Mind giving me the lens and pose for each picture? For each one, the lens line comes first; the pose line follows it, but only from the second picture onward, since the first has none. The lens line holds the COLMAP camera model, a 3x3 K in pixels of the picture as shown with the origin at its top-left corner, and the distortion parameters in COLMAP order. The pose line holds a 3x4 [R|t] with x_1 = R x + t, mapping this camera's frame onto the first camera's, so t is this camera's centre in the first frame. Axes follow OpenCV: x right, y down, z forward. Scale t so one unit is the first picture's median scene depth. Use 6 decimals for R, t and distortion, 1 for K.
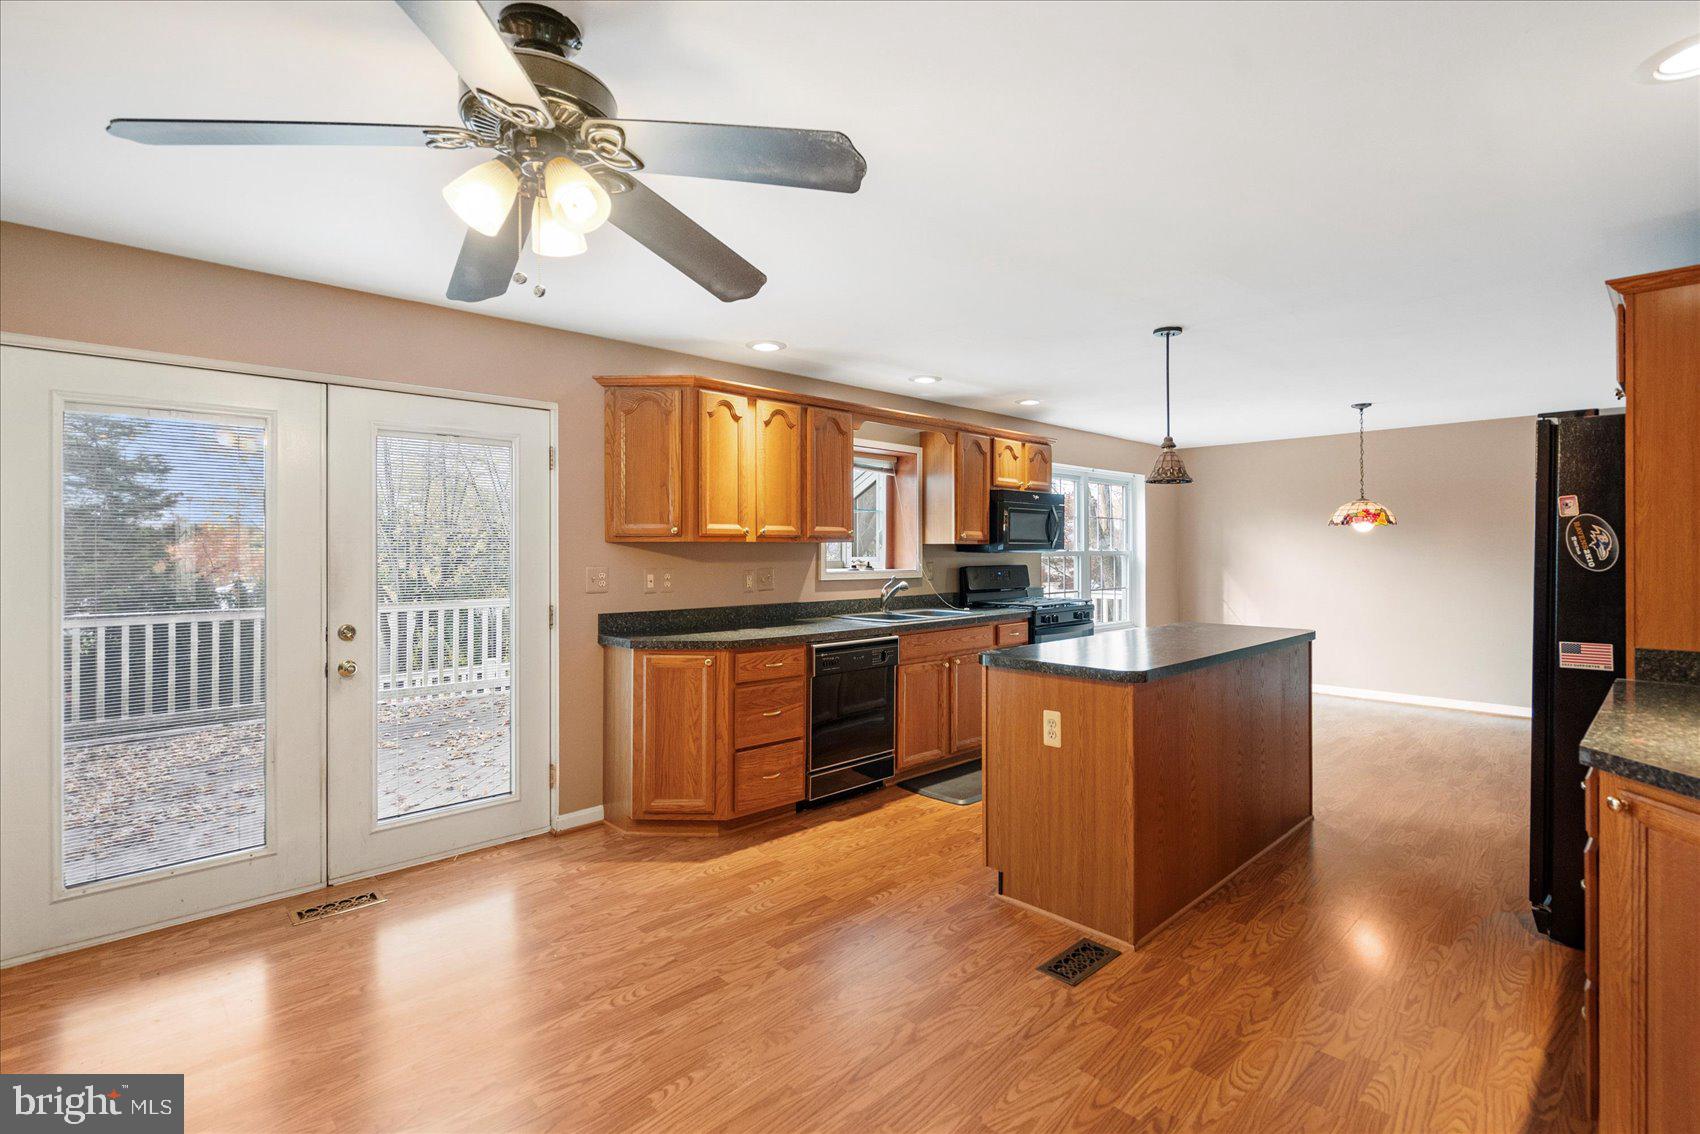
lens RADIAL K [[792.4, 0, 834.1], [0, 792.4, 546.3], [0, 0, 1]] dist [-0.009449, 0.002806]
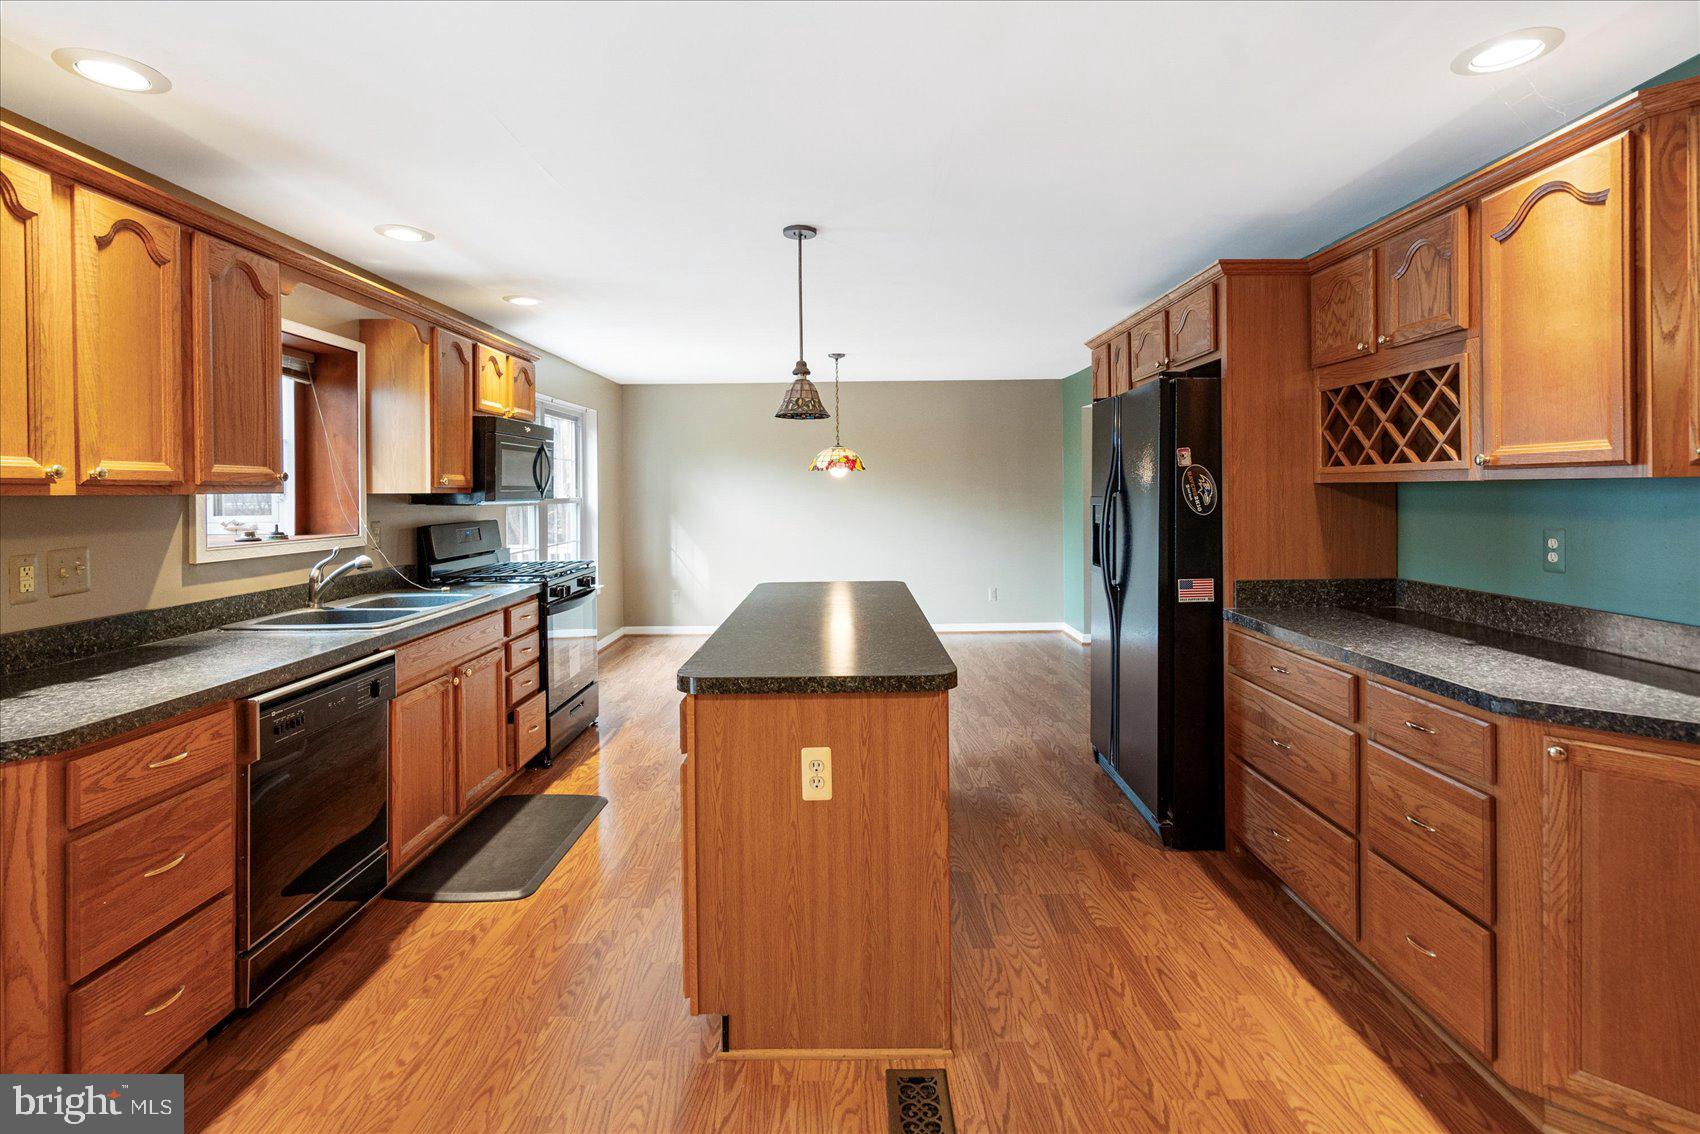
lens RADIAL K [[792.4, 0, 808.2], [0, 792.4, 491.0], [0, 0, 1]] dist [-0.009449, 0.002806]
pose [[0.676577, -0.009019, 0.736317, -0.148966], [0.006977, 0.999959, 0.005837, -0.007895], [-0.736339, 0.001188, 0.676612, 0.379529]]
